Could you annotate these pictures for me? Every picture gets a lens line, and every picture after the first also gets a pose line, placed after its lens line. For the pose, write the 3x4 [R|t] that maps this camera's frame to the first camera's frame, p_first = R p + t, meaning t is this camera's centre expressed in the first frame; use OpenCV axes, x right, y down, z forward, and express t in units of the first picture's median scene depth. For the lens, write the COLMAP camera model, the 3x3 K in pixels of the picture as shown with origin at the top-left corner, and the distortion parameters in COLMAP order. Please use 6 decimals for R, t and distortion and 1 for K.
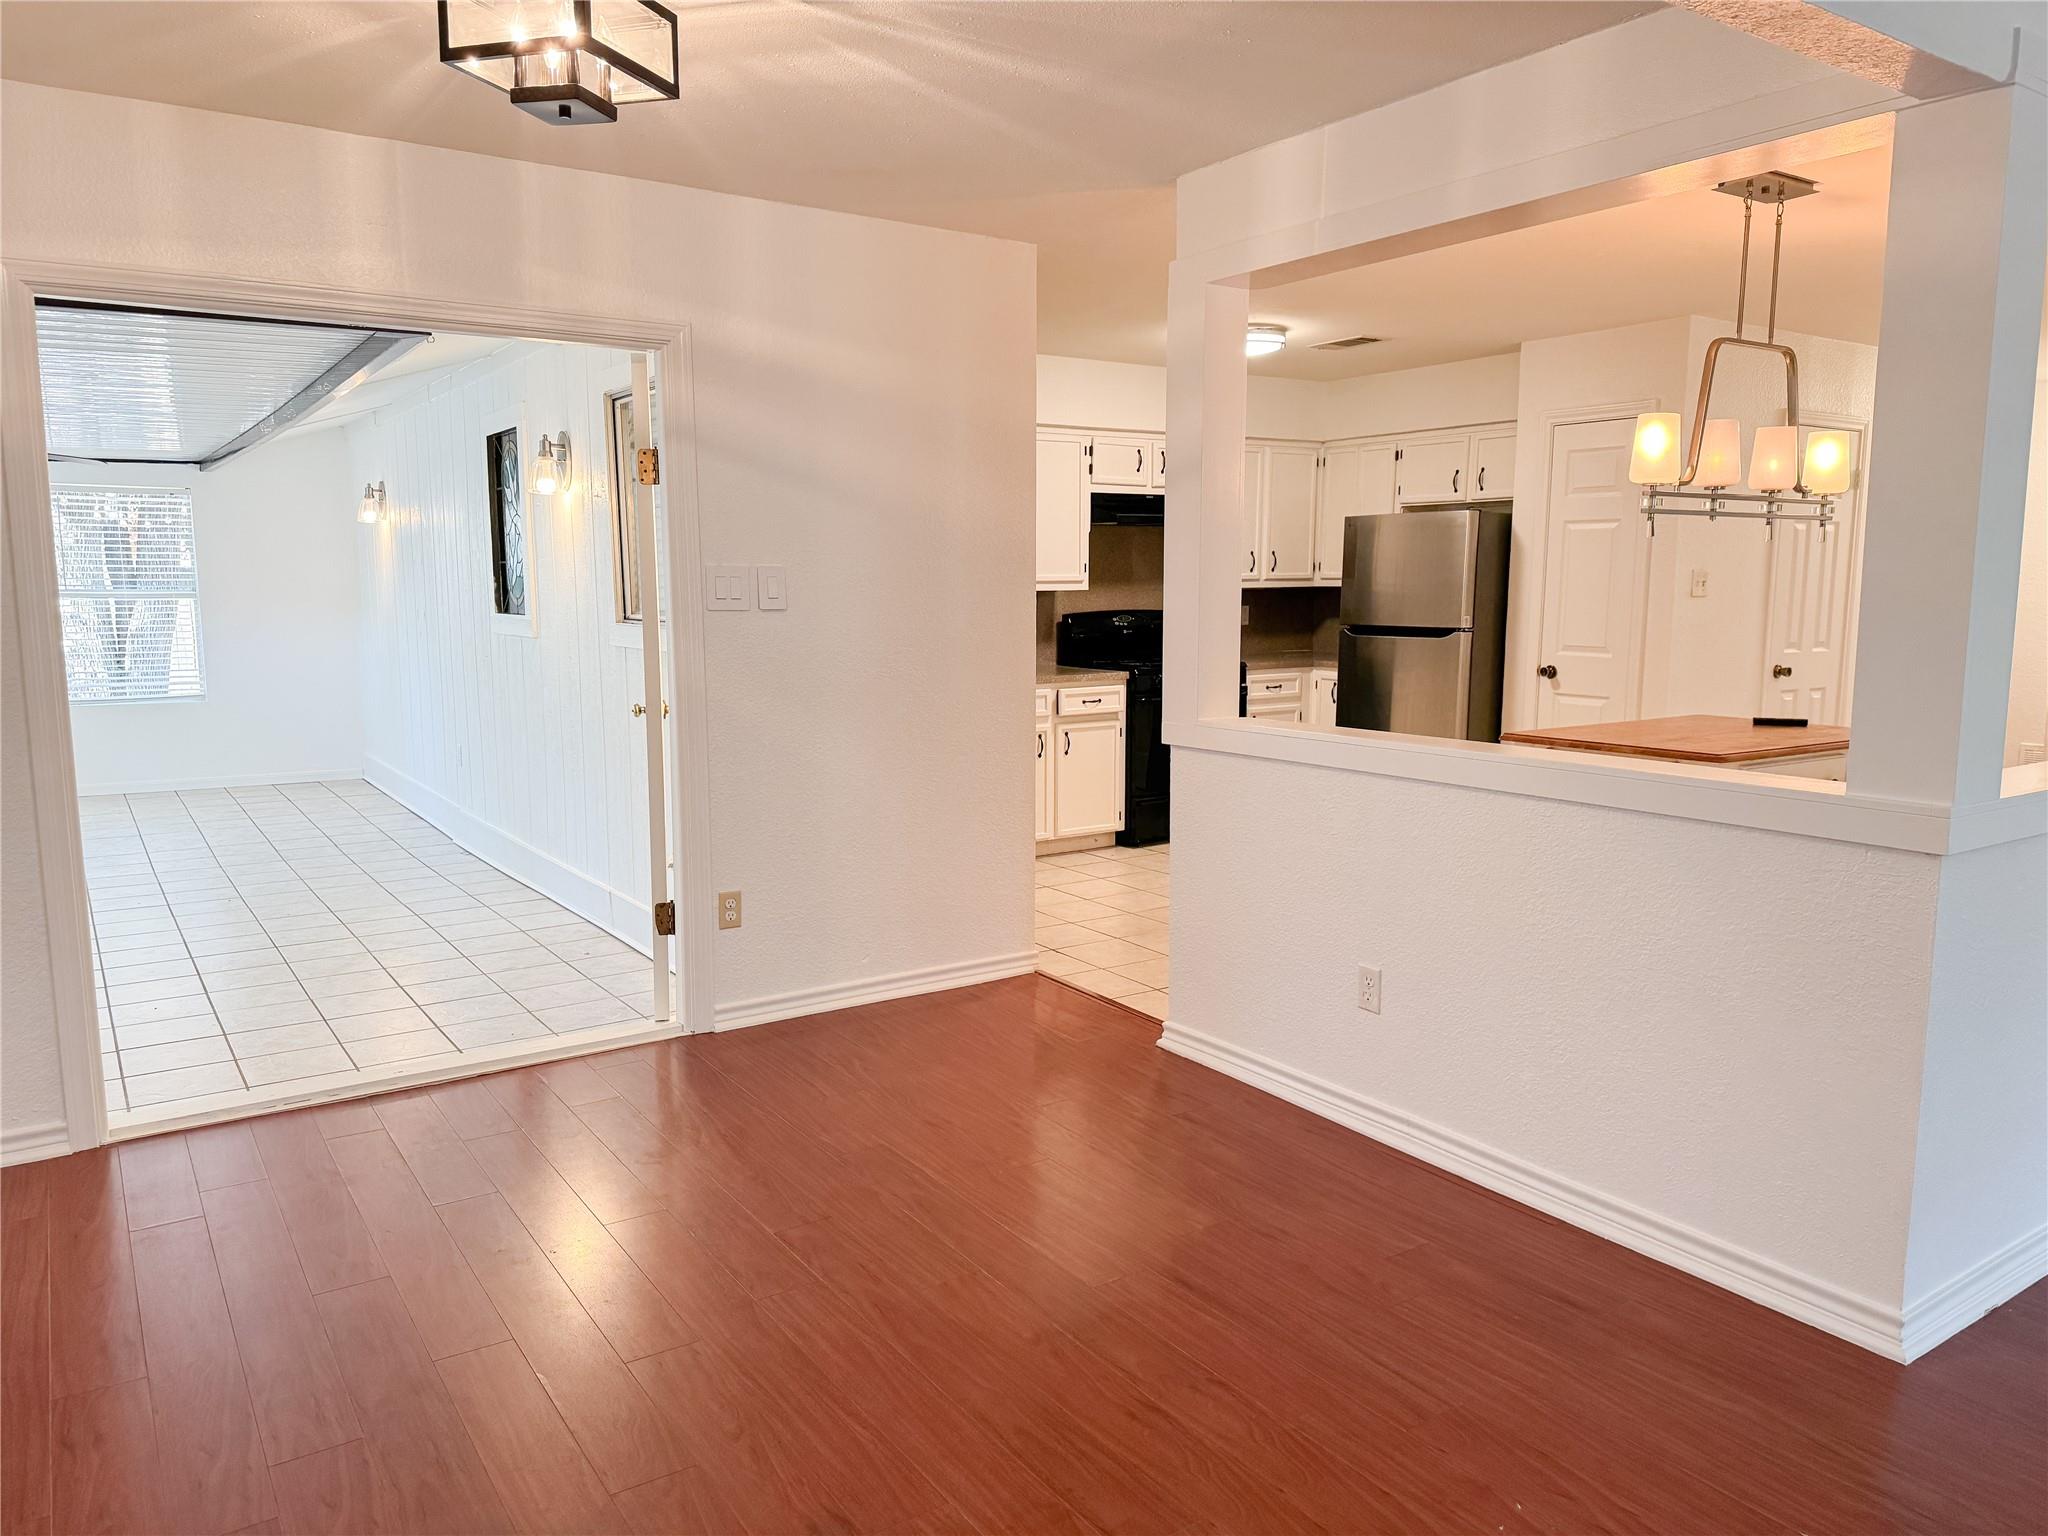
lens RADIAL K [[1420.1, 0, 1037.8], [0, 1420.1, 765.7], [0, 0, 1]] dist [0.186225, -0.271358]
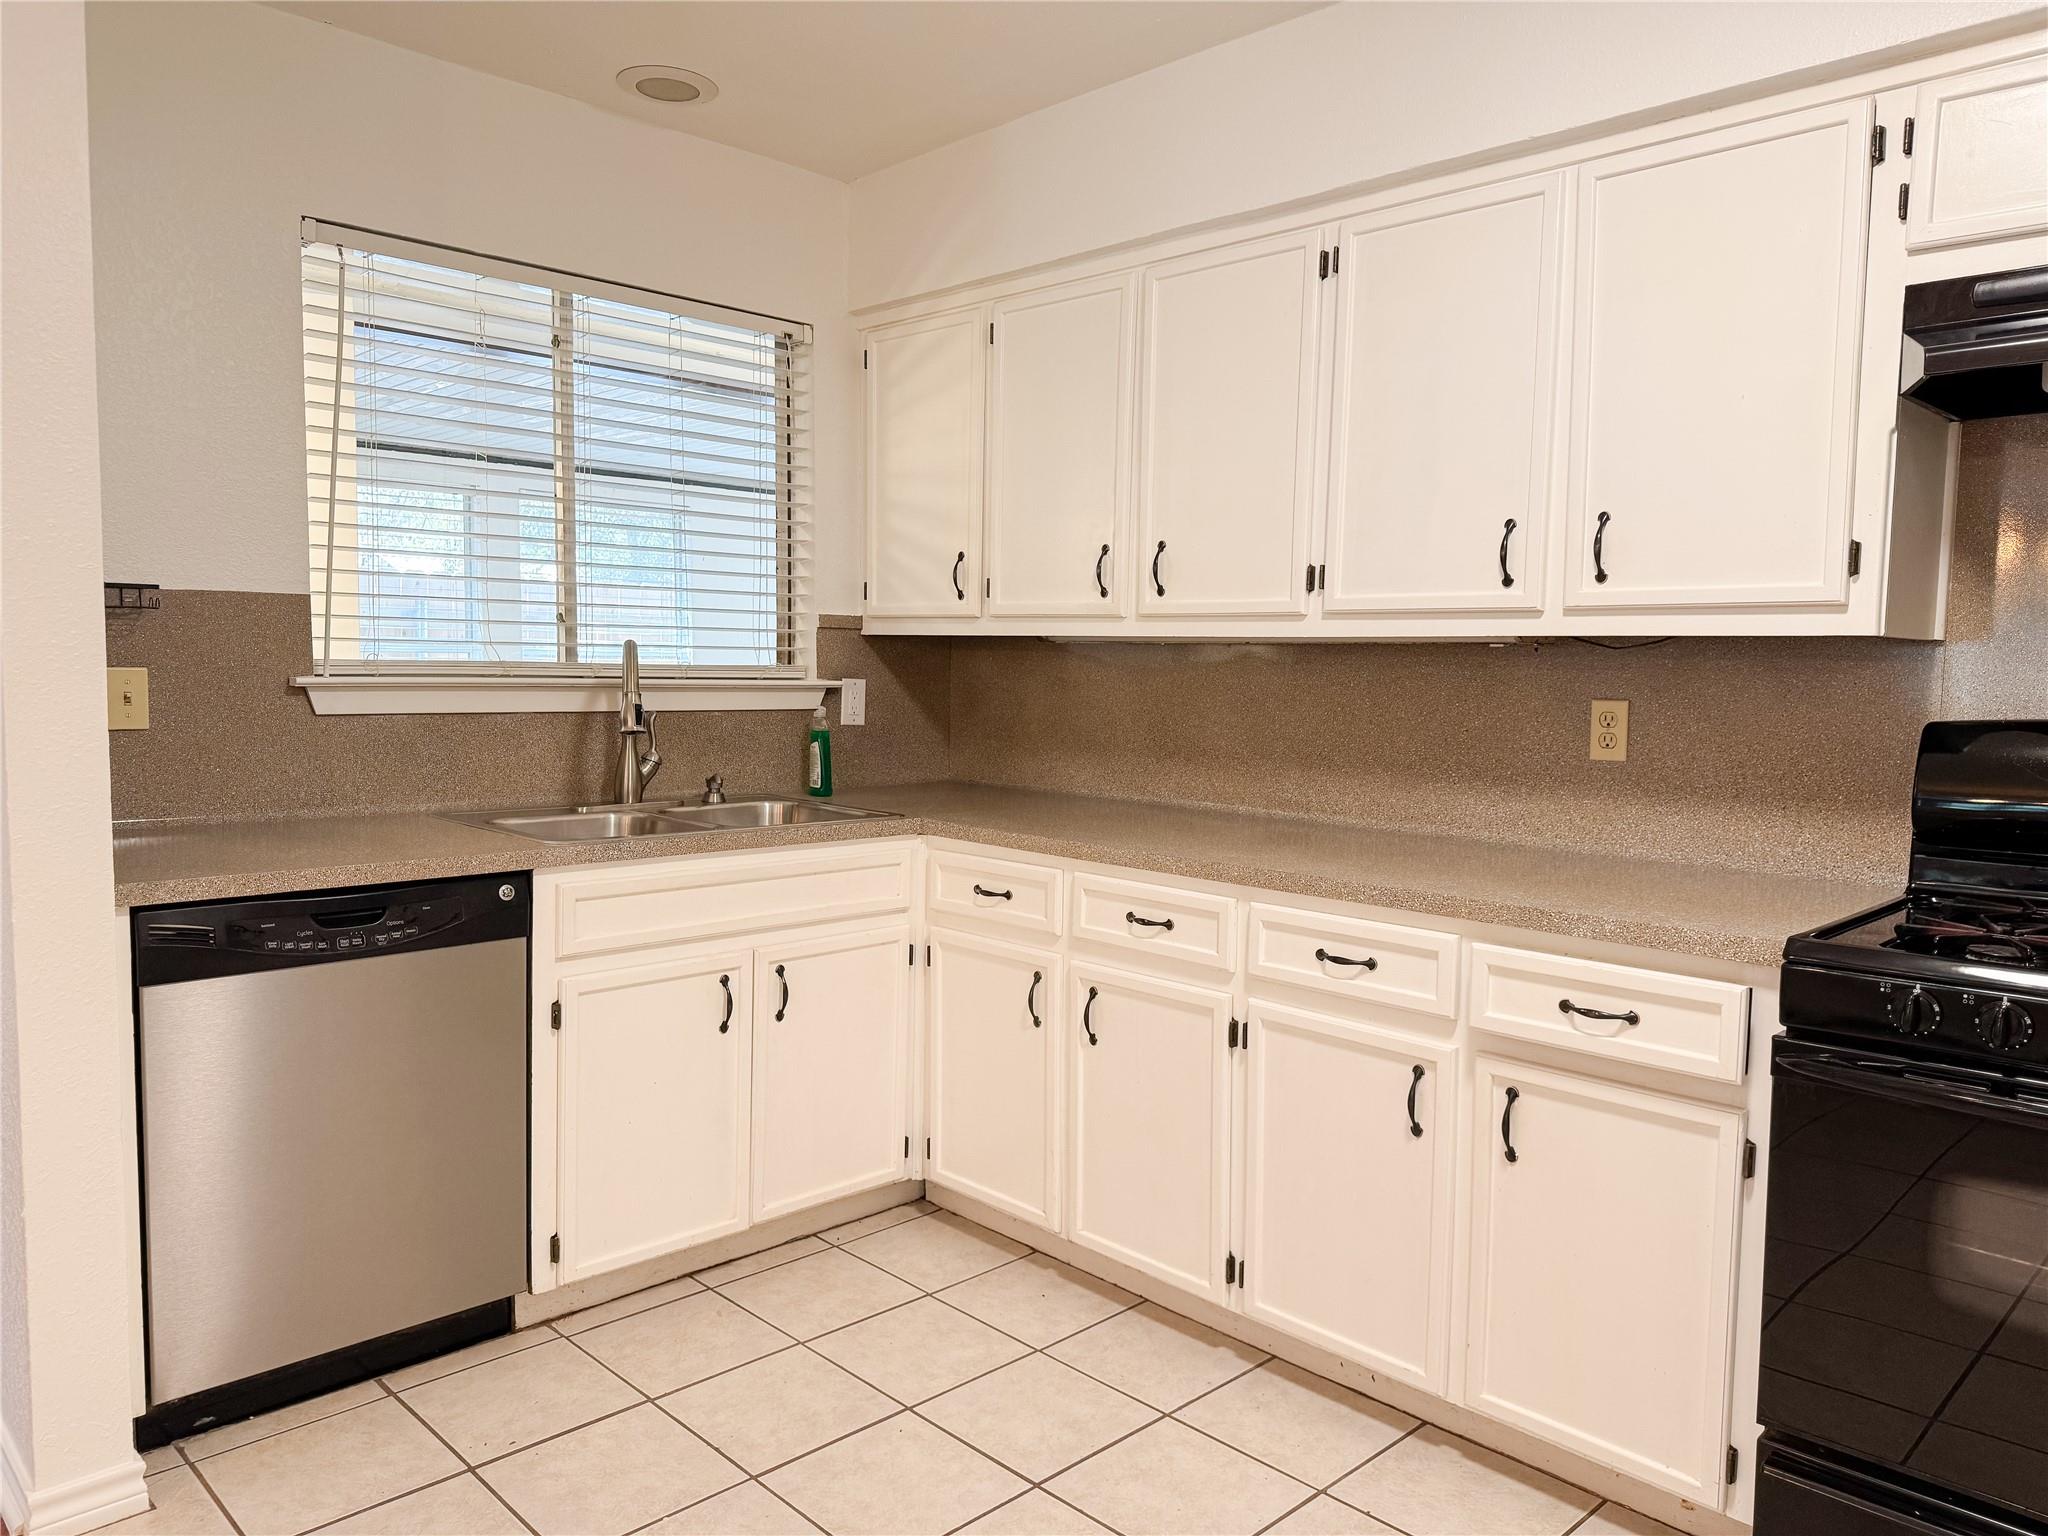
lens RADIAL K [[1426.2, 0, 1033.8], [0, 1426.2, 768.7], [0, 0, 1]] dist [0.116320, -0.158630]
pose [[0.176078, 0.079663, -0.981147, 0.298571], [-0.148625, 0.987445, 0.053502, -0.091864], [0.973092, 0.136402, 0.185707, 0.821215]]
